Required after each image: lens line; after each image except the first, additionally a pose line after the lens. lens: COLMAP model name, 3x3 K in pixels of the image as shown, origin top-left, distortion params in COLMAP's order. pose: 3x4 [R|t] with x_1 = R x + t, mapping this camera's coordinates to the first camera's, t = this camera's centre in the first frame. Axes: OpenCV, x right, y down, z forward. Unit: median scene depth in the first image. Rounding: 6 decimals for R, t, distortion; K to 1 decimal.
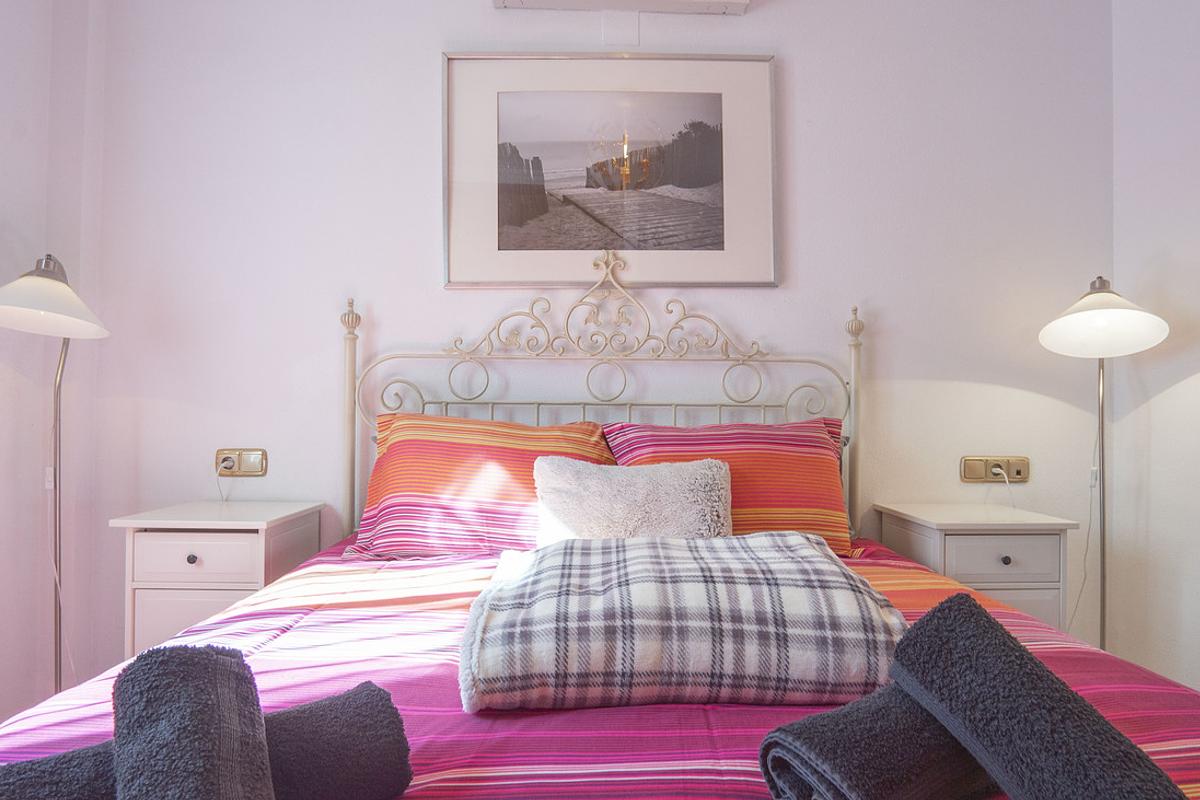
lens RADIAL K [[685.2, 0, 598.8], [0, 685.2, 403.2], [0, 0, 1]] dist [-0.025863, 0.006915]
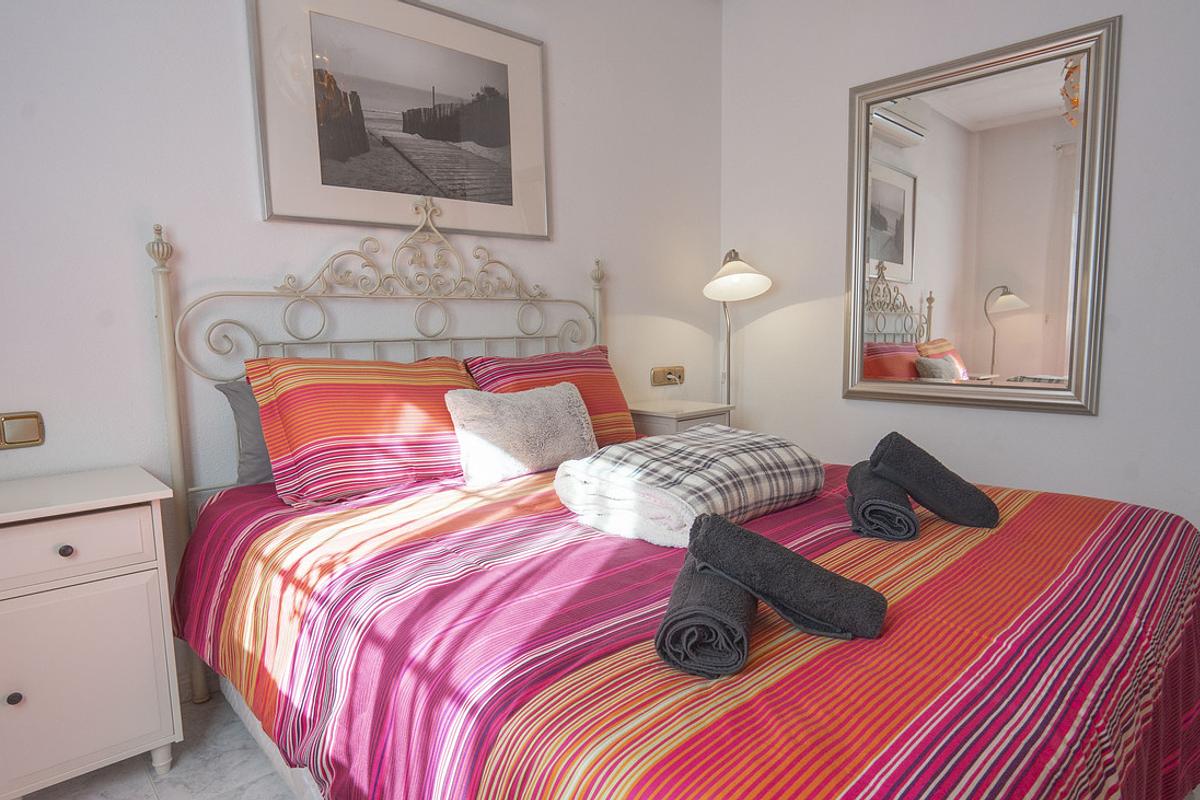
lens RADIAL K [[685.2, 0, 607.6], [0, 685.2, 406.6], [0, 0, 1]] dist [-0.025863, 0.006915]
pose [[0.745160, -0.095528, 0.660008, -0.512275], [0.009175, 0.991062, 0.133085, -0.035766], [-0.666822, -0.093114, 0.739377, -0.015443]]
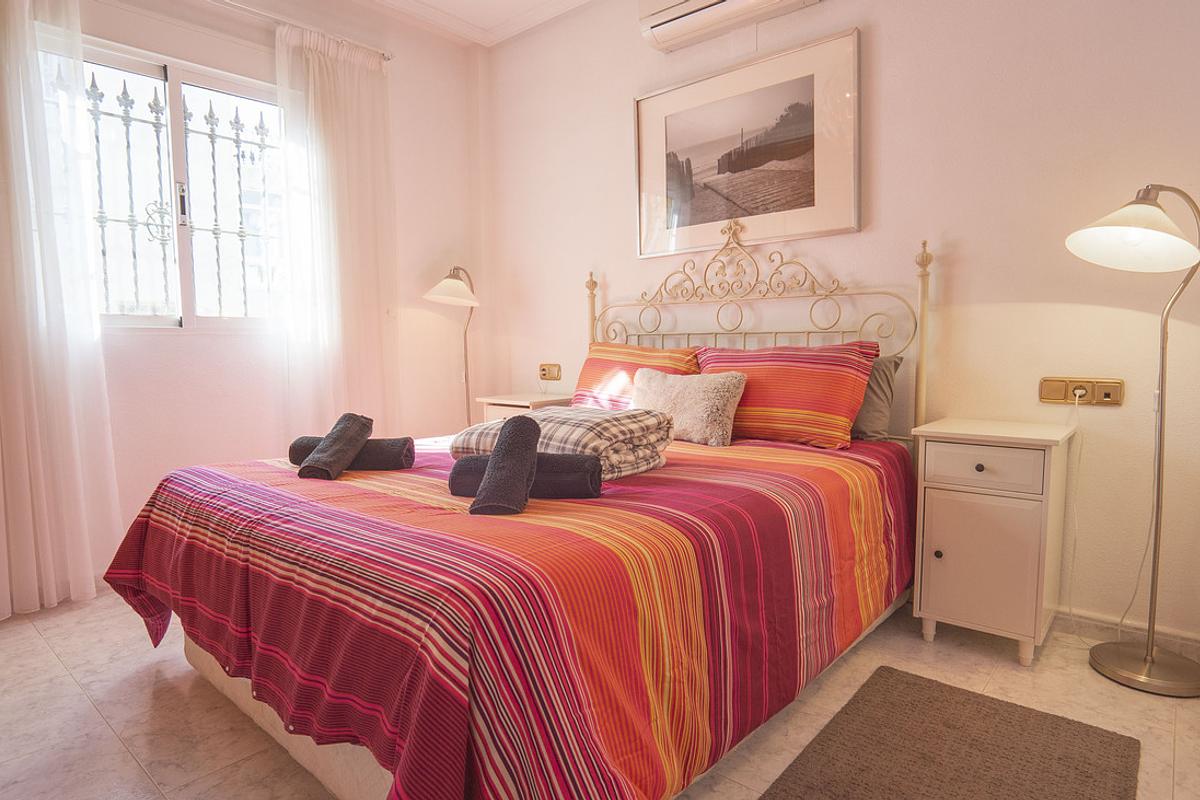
lens RADIAL K [[685.2, 0, 611.4], [0, 685.2, 401.2], [0, 0, 1]] dist [-0.025863, 0.006915]
pose [[0.739593, 0.043080, -0.671675, 0.761111], [0.026686, 0.995288, 0.093221, 0.002545], [0.672525, -0.086870, 0.734958, -0.184931]]
